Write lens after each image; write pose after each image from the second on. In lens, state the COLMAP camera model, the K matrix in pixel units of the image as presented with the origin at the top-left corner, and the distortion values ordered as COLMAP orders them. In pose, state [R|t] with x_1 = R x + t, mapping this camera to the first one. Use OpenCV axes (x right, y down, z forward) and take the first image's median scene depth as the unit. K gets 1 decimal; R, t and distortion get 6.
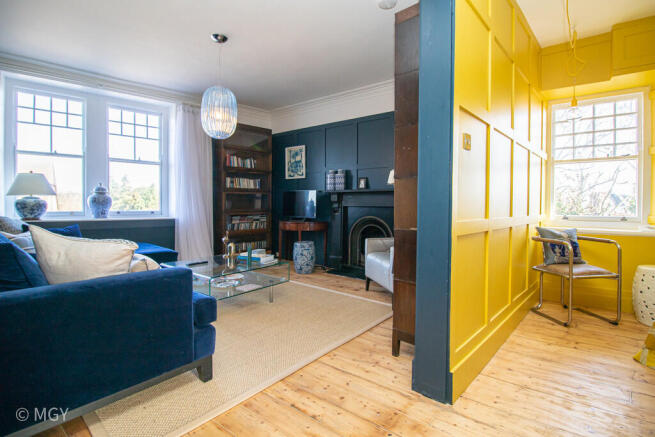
lens RADIAL K [[305.9, 0, 330.9], [0, 305.9, 211.2], [0, 0, 1]] dist [-0.000780, -0.013008]
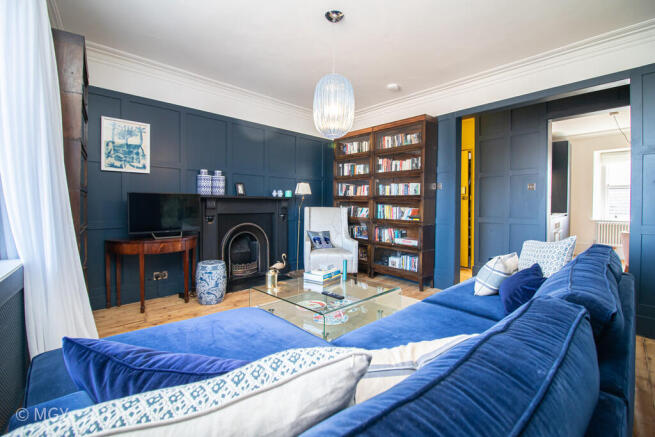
lens RADIAL K [[297.2, 0, 329.2], [0, 297.2, 212.3], [0, 0, 1]] dist [0.001500, -0.011470]
pose [[0.142860, -0.026807, 0.989380, -0.741759], [0.017217, 0.999549, 0.024596, -0.035987], [-0.989593, 0.013520, 0.143257, 0.571614]]
